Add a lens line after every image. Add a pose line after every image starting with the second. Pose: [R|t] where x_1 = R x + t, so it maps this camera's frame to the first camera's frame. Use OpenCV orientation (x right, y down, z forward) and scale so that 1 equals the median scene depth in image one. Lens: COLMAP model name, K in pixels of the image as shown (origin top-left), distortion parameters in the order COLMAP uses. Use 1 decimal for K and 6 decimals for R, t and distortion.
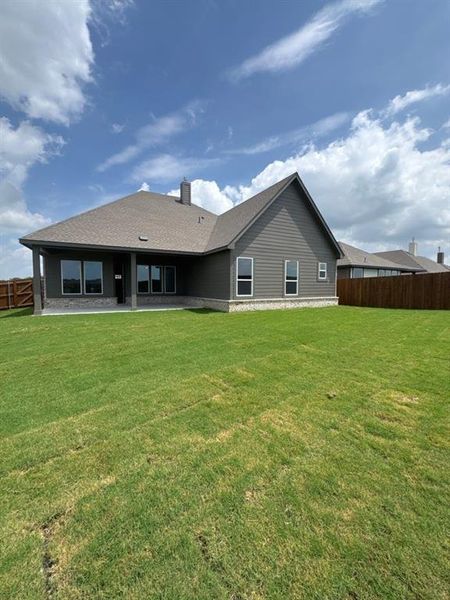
lens RADIAL K [[242.1, 0, 222.9], [0, 242.1, 300.9], [0, 0, 1]] dist [-0.000494, -0.000013]
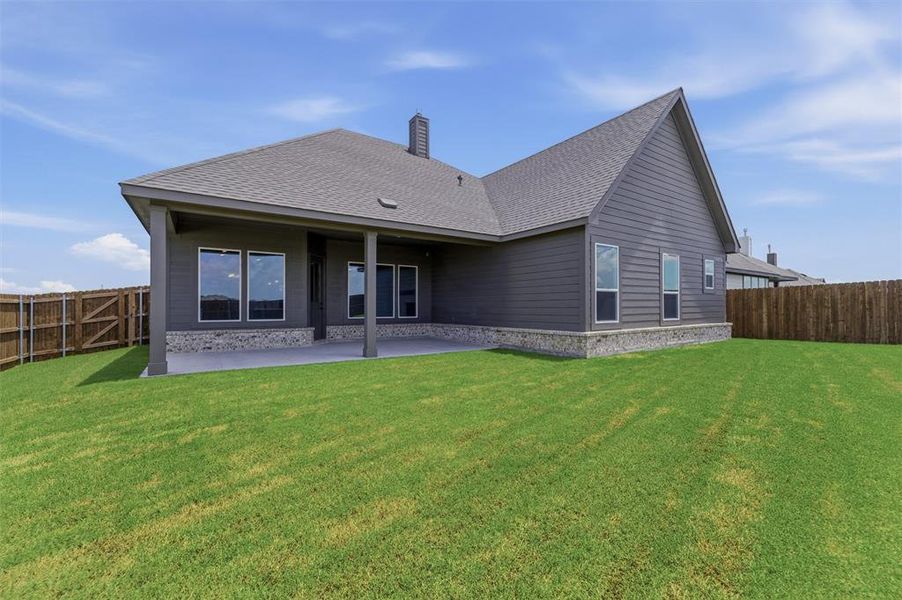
lens RADIAL K [[374.2, 0, 445.8], [0, 374.2, 305.9], [0, 0, 1]] dist [0.000848, 0.000177]
pose [[0.994953, -0.002500, 0.100307, -0.268952], [0.008736, 0.998052, -0.061779, -0.009618], [-0.099957, 0.062343, 0.993037, 0.250403]]
